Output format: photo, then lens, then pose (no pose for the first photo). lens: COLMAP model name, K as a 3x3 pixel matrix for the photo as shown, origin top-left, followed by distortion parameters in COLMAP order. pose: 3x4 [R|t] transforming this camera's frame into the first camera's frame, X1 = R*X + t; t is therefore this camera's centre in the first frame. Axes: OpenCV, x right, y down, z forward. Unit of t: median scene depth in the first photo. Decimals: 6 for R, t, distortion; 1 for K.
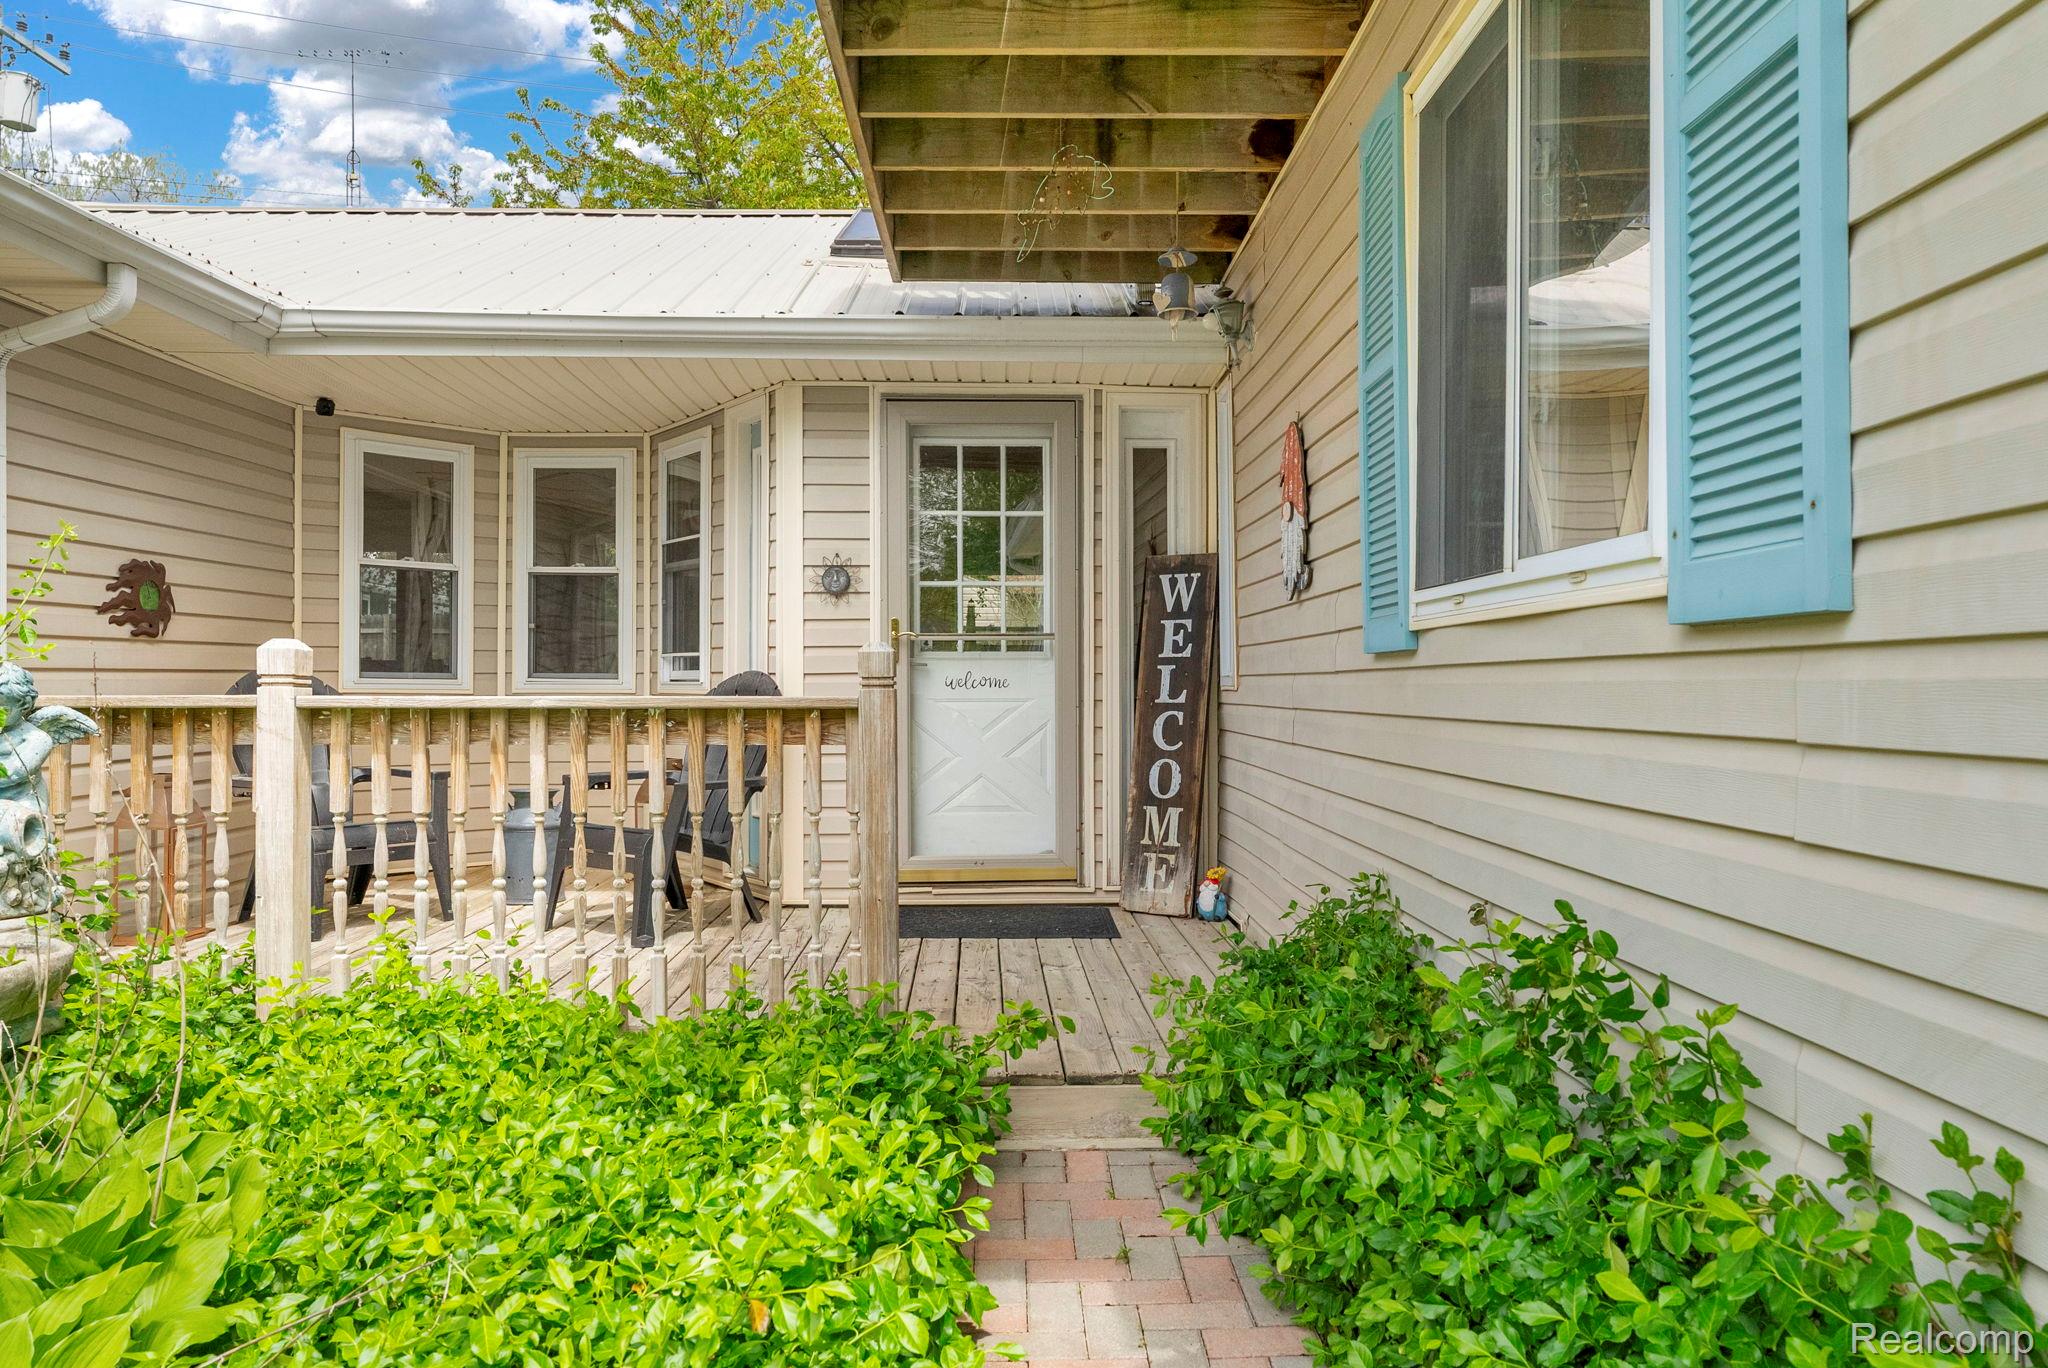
lens RADIAL K [[1139.6, 0, 1024.9], [0, 1139.6, 676.8], [0, 0, 1]] dist [0.000379, -0.000167]
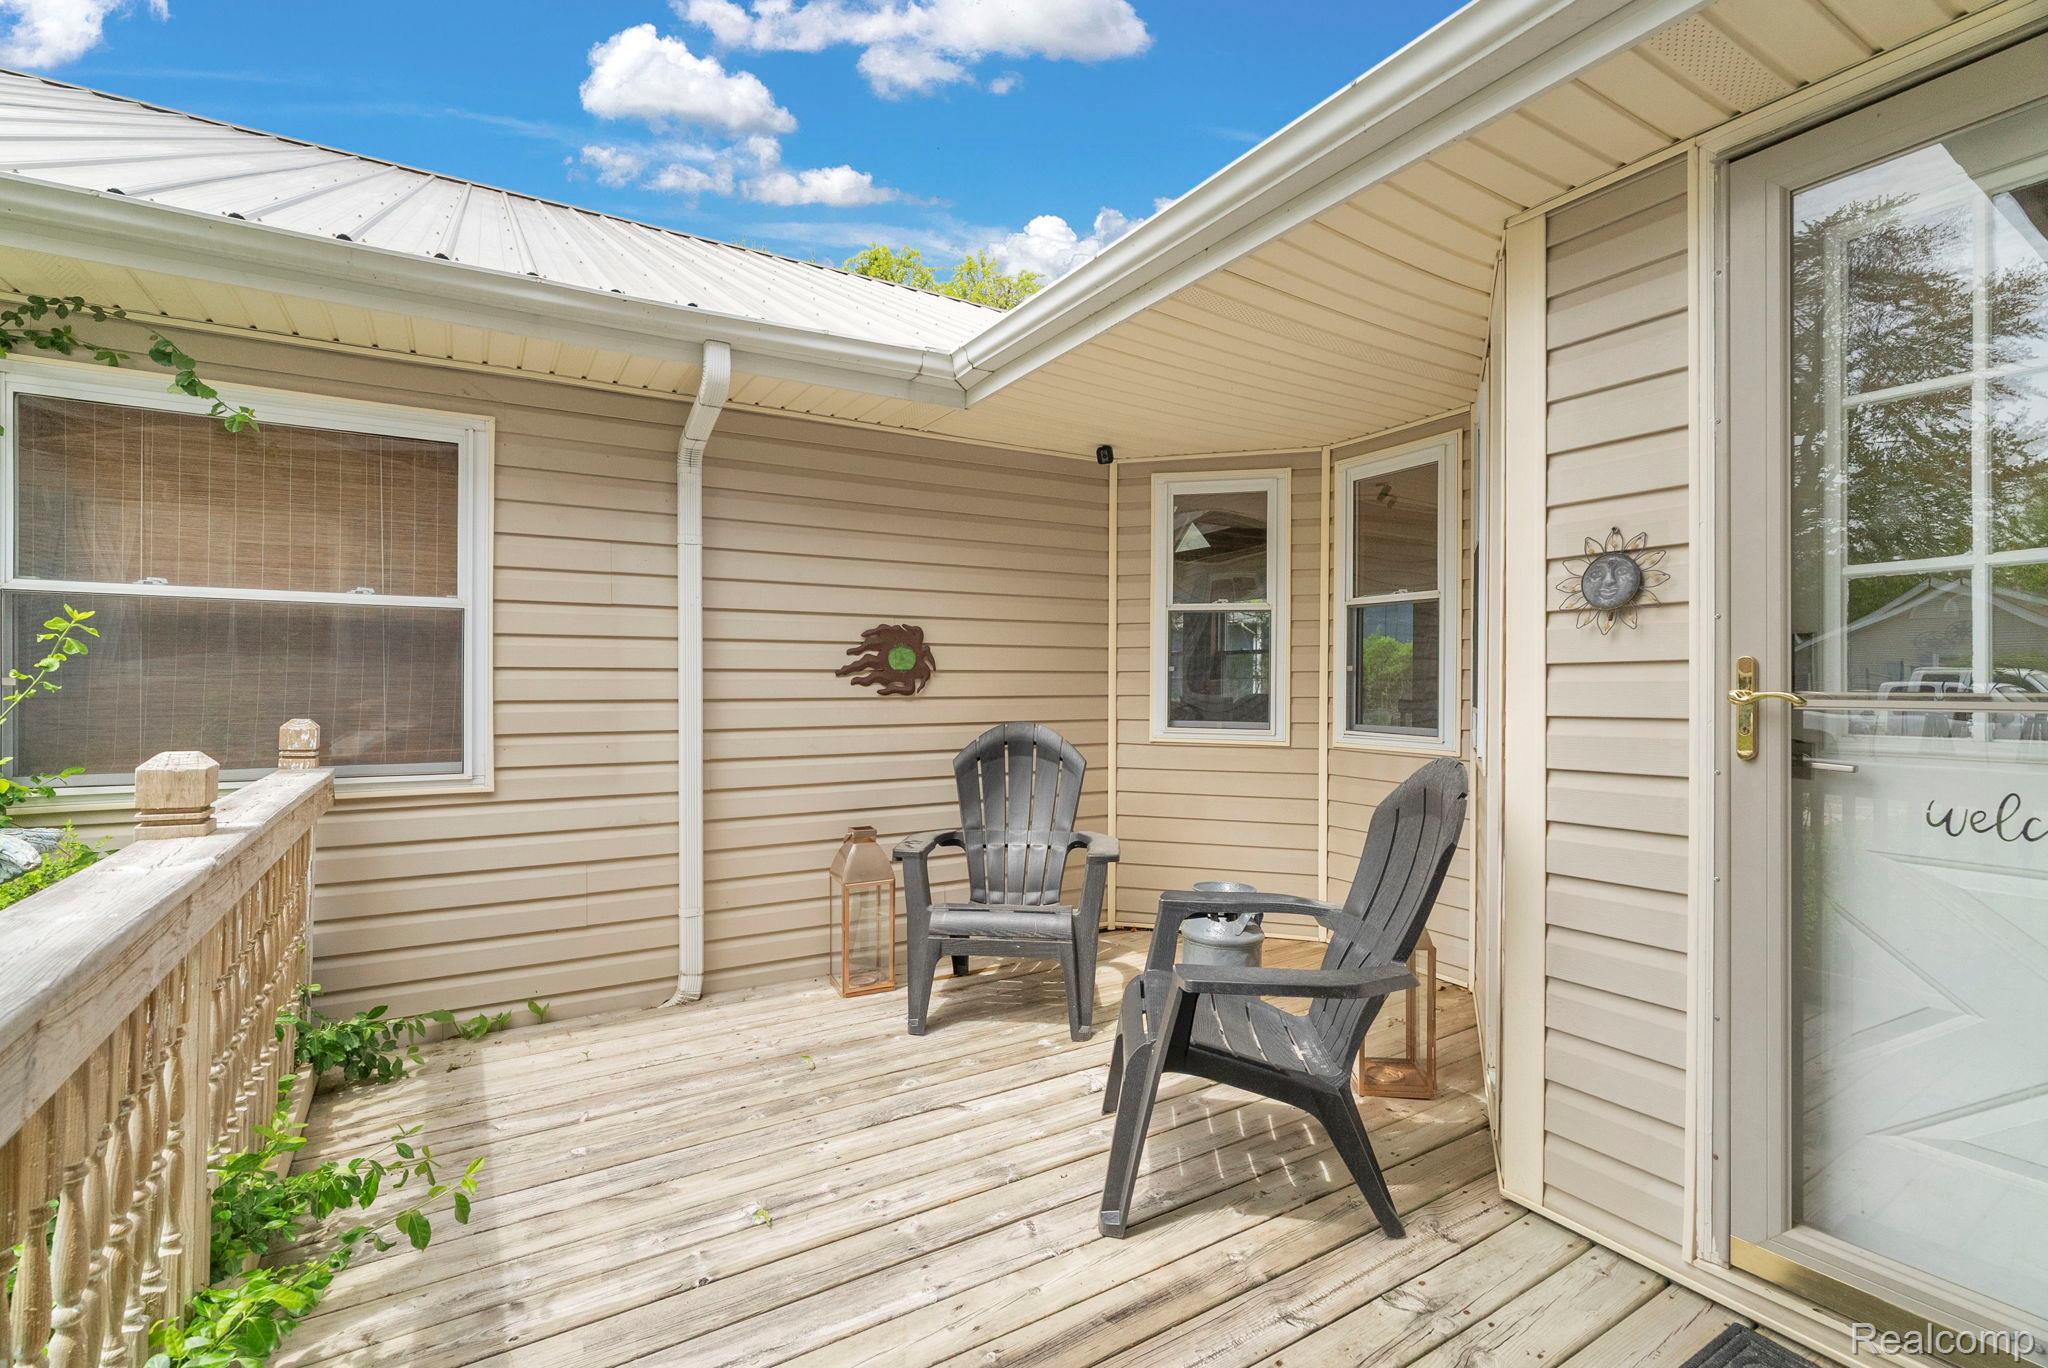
lens RADIAL K [[933.3, 0, 1020.7], [0, 933.3, 687.1], [0, 0, 1]] dist [-0.003811, 0.000096]
pose [[0.511001, 0.002865, -0.859575, 0.047946], [-0.006713, 0.999977, -0.000658, -0.038000], [0.859554, 0.006106, 0.511009, 0.578467]]
